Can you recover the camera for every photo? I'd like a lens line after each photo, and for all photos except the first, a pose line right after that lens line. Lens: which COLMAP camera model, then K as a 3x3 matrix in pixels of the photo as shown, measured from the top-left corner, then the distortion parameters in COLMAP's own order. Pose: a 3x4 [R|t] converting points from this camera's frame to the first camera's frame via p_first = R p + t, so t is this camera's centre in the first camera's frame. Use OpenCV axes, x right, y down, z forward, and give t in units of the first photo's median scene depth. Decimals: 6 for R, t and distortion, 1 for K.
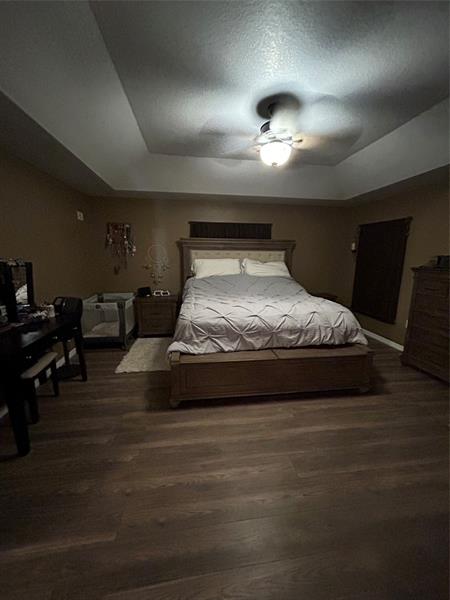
lens RADIAL K [[242.1, 0, 226.6], [0, 242.1, 299.6], [0, 0, 1]] dist [0.008186, 0.000128]
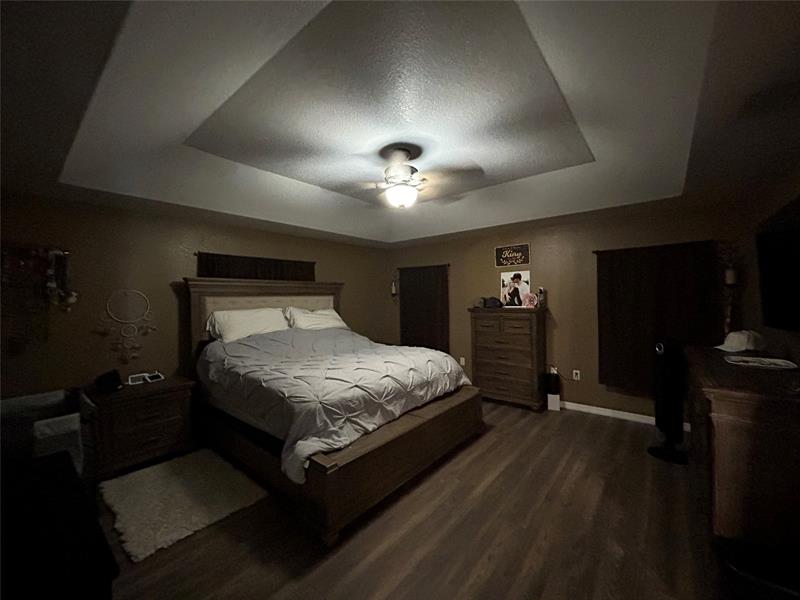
lens RADIAL K [[322.8, 0, 398.7], [0, 322.8, 299.8], [0, 0, 1]] dist [0.008186, 0.000128]
pose [[0.739388, -0.028688, 0.672668, -0.557653], [0.147404, 0.981751, -0.120155, -0.046760], [-0.656945, 0.187995, 0.730124, 0.138578]]
